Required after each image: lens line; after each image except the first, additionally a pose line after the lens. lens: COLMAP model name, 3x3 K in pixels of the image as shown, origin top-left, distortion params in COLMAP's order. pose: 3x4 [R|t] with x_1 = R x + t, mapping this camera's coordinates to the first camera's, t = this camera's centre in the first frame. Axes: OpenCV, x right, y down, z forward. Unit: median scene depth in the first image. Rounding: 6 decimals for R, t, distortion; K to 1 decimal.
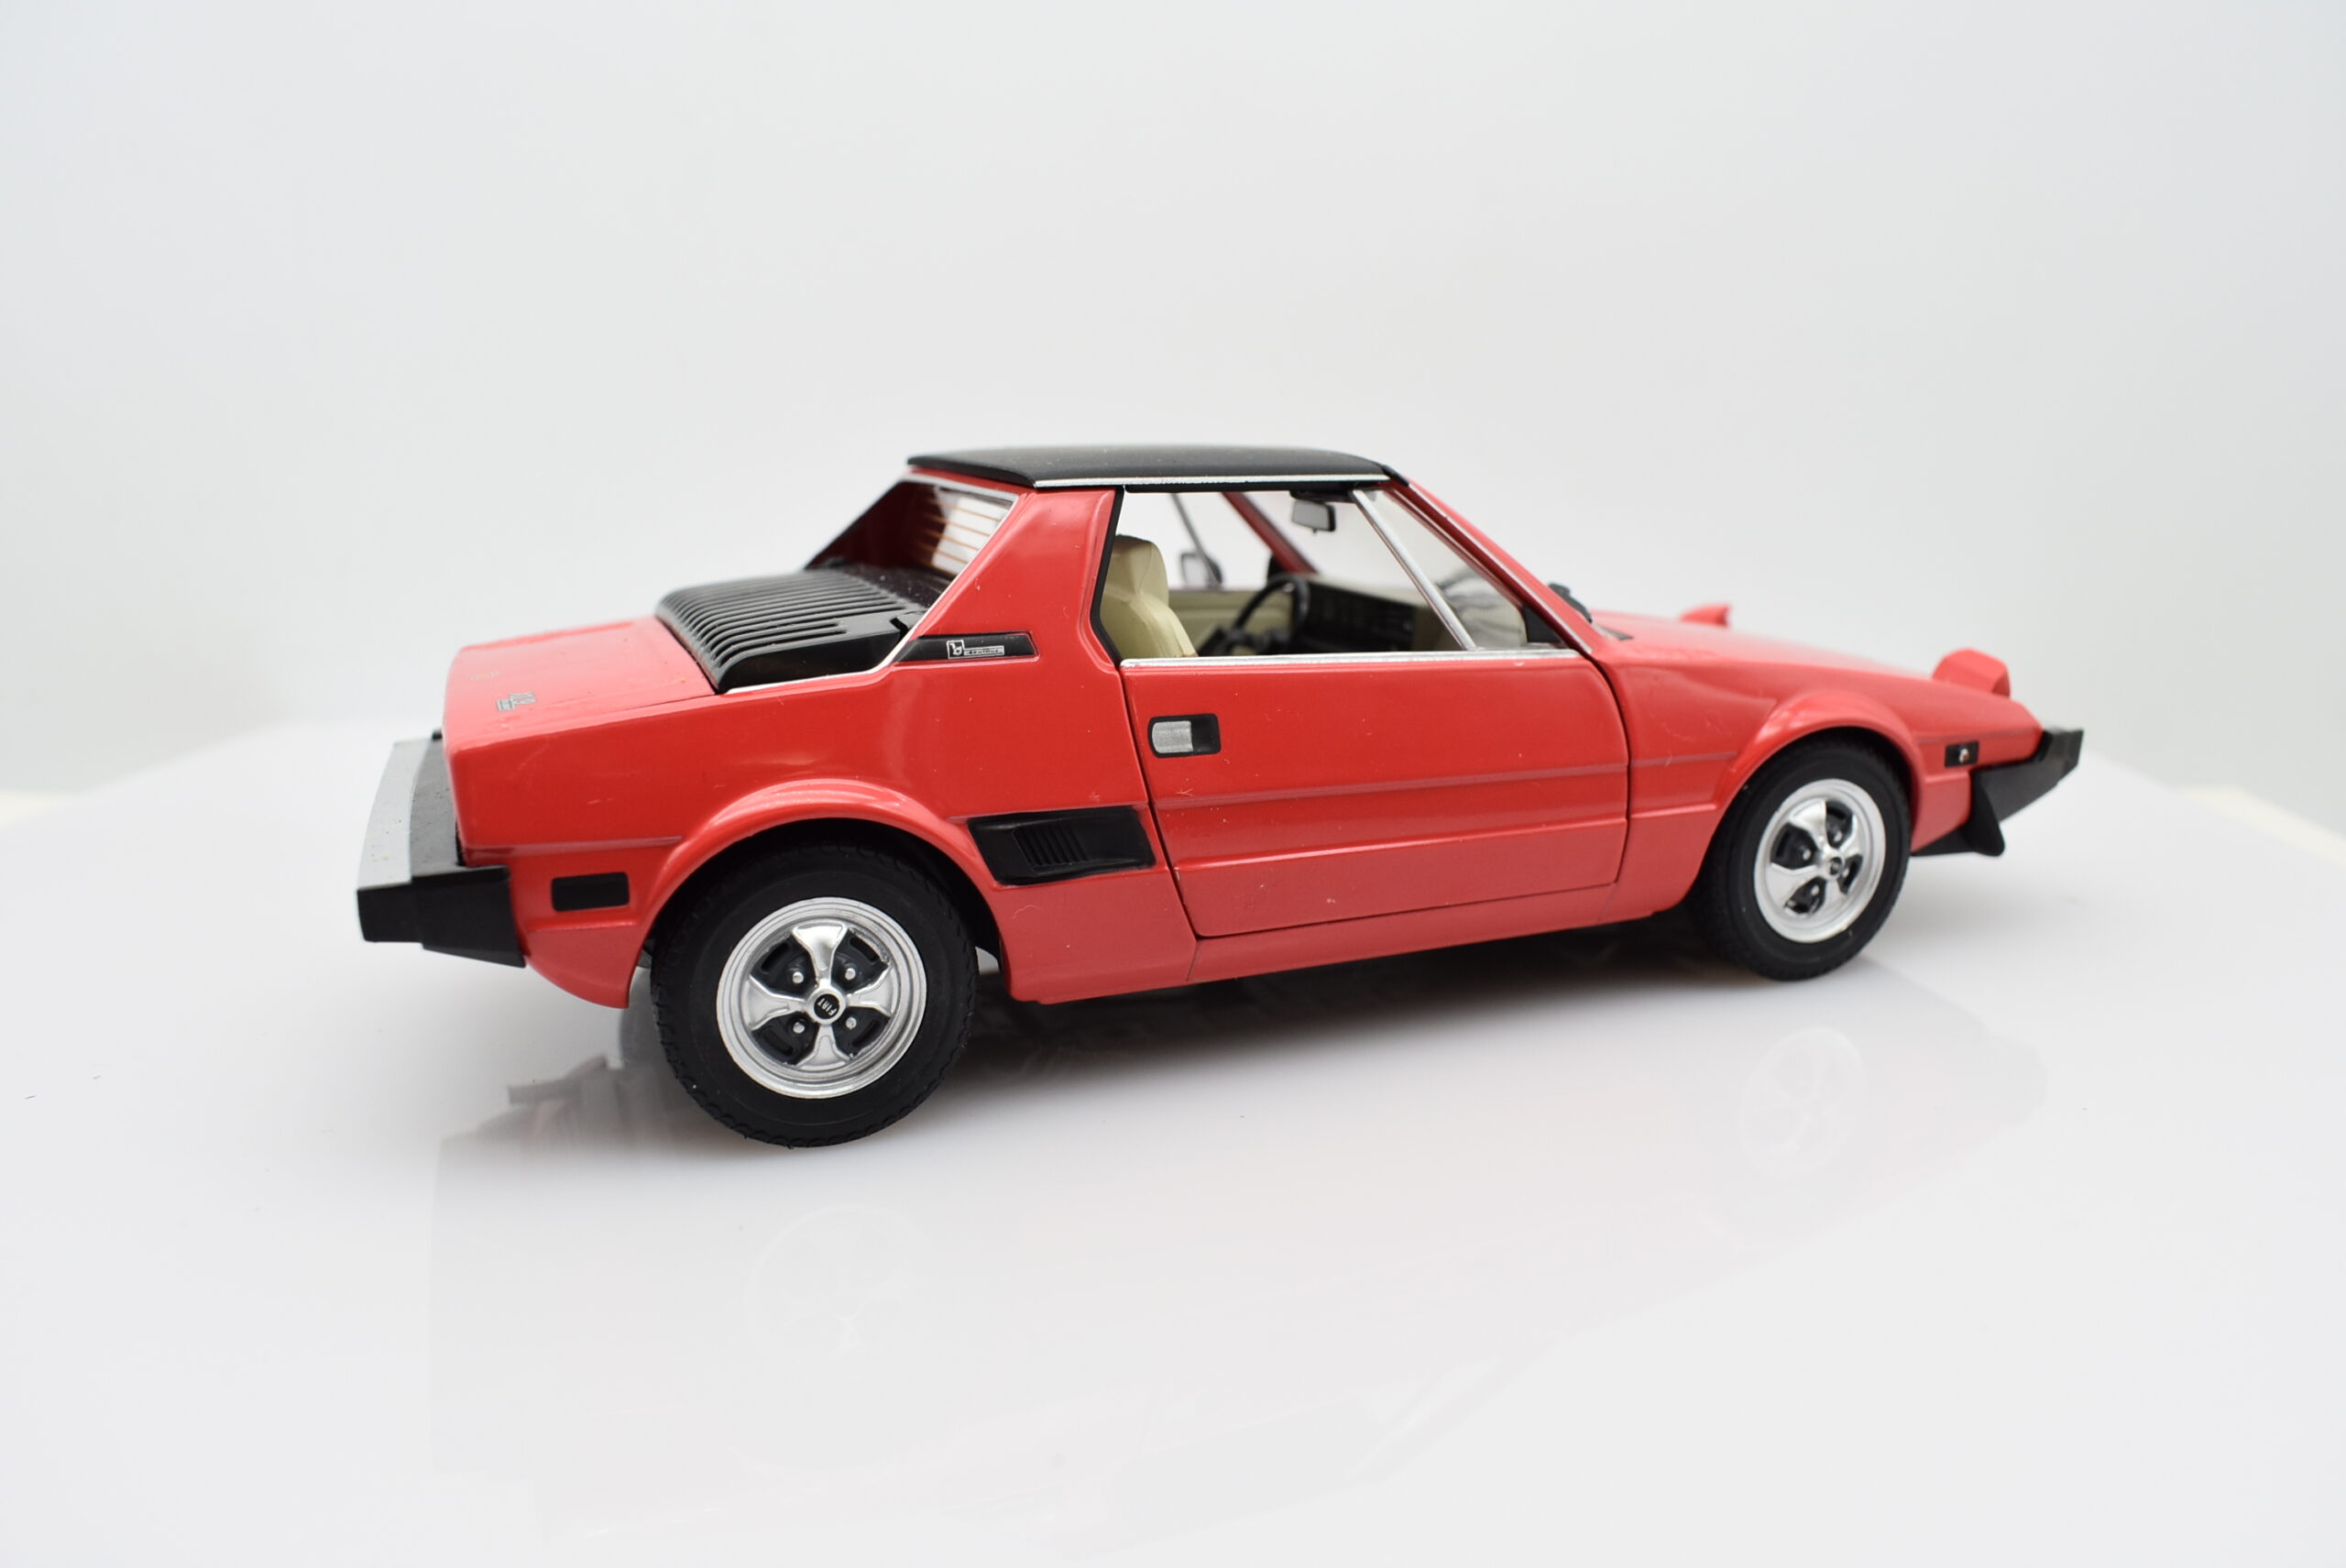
lens RADIAL K [[1795.5, 0, 1177.5], [0, 1795.5, 754.6], [0, 0, 1]] dist [-0.109099, -0.001618]
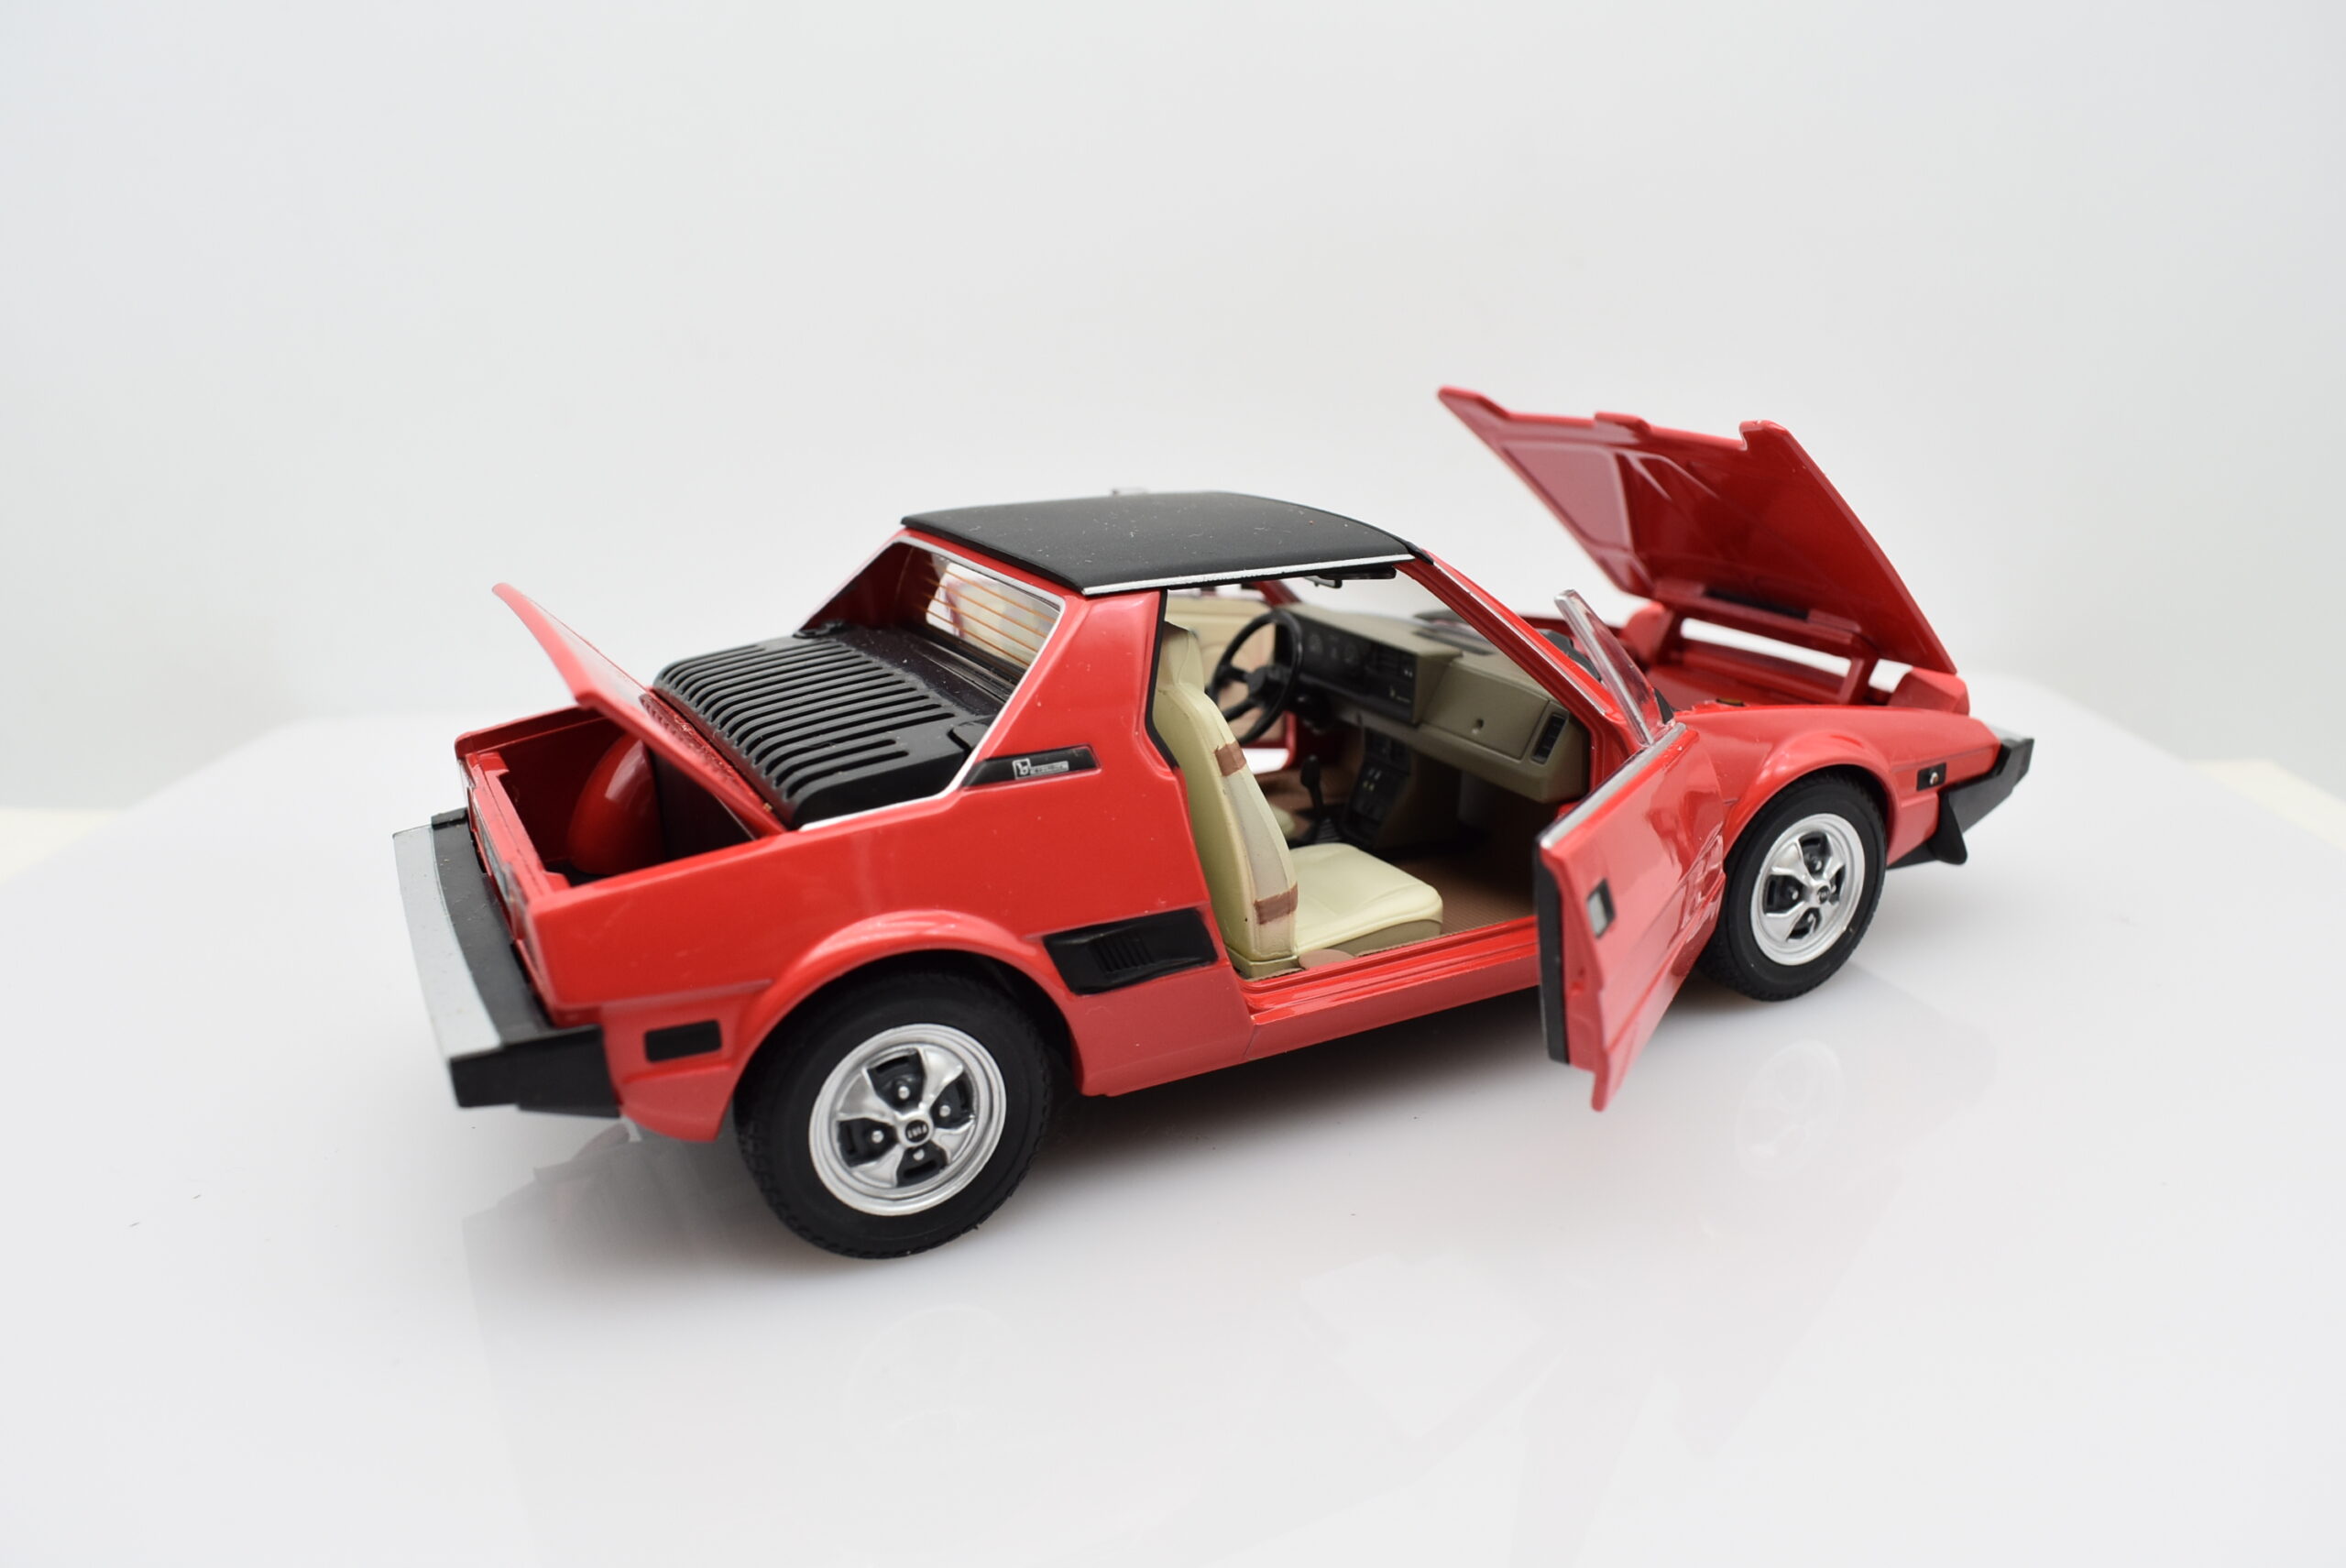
lens RADIAL K [[1795.5, 0, 1177.5], [0, 1795.5, 754.6], [0, 0, 1]] dist [-0.109099, -0.001618]
pose [[0.994734, -0.045061, 0.092057, -0.123891], [0.038459, 0.996643, 0.072271, -0.130645], [-0.095004, -0.068350, 0.993128, -0.009340]]
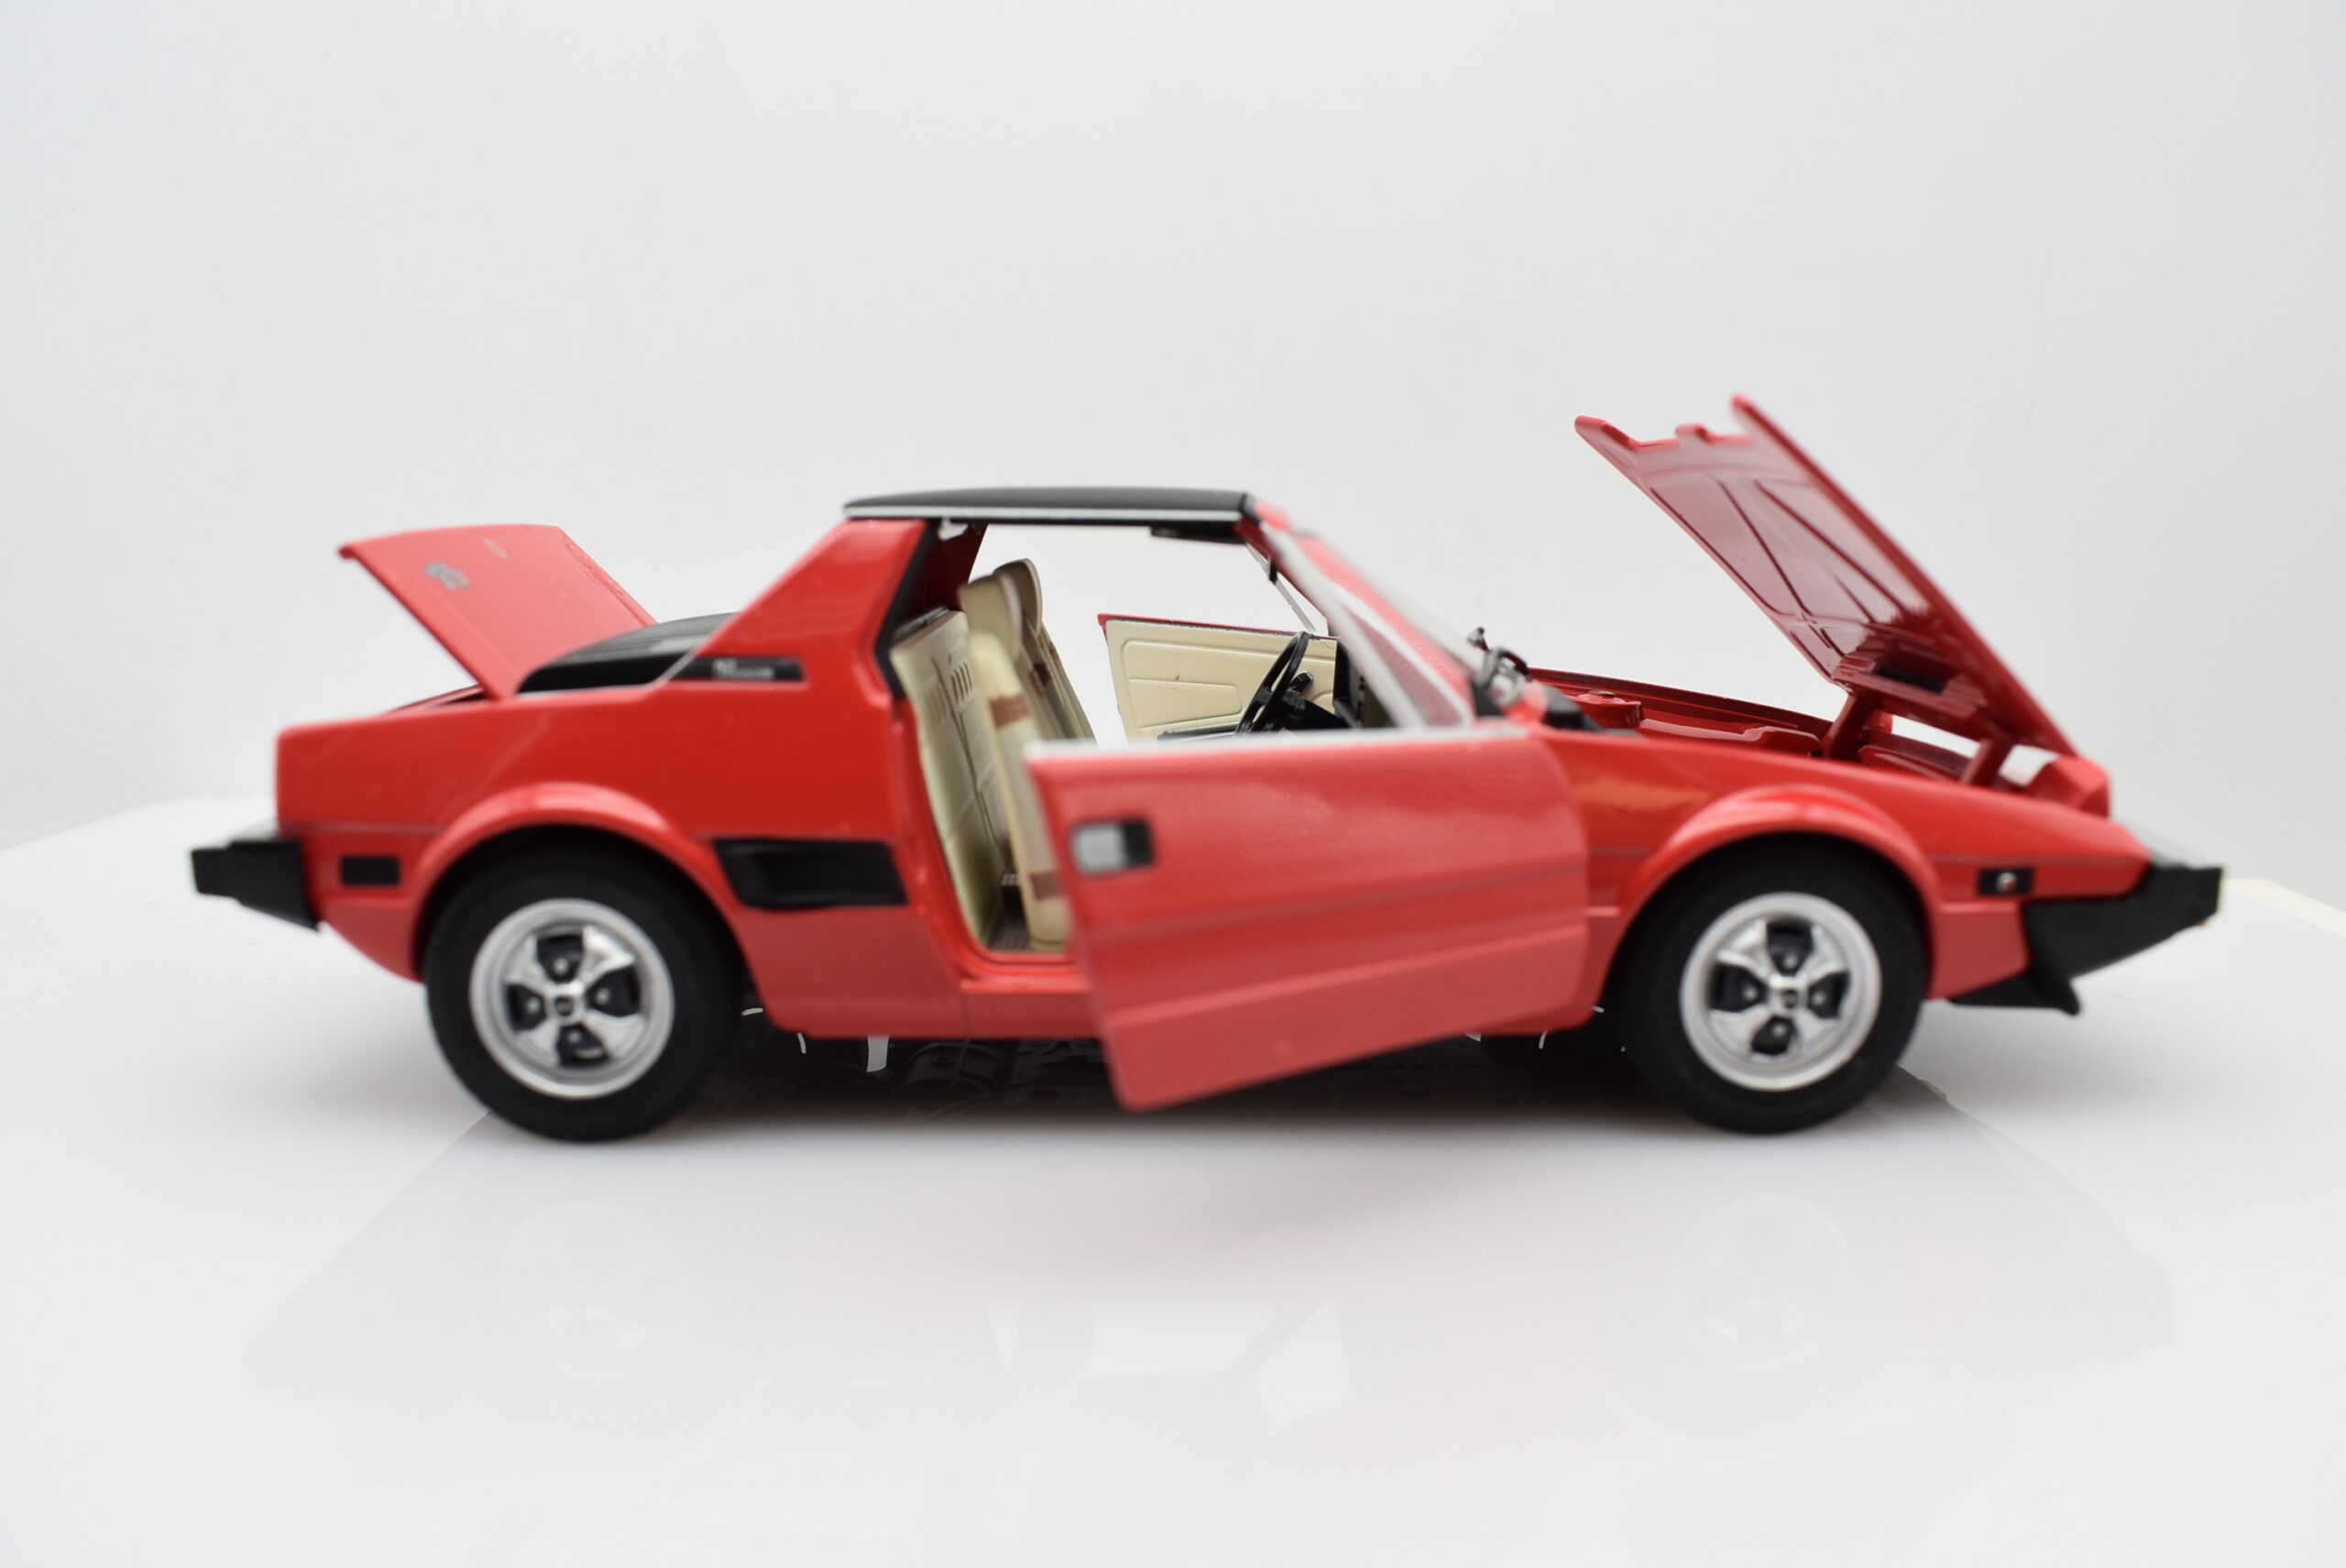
lens RADIAL K [[1795.5, 0, 1177.5], [0, 1795.5, 754.6], [0, 0, 1]] dist [-0.109099, -0.001618]
pose [[0.932710, 0.064926, -0.354735, 0.453453], [-0.084250, 0.995670, -0.039286, 0.006449], [0.350648, 0.066529, 0.934141, 0.148391]]
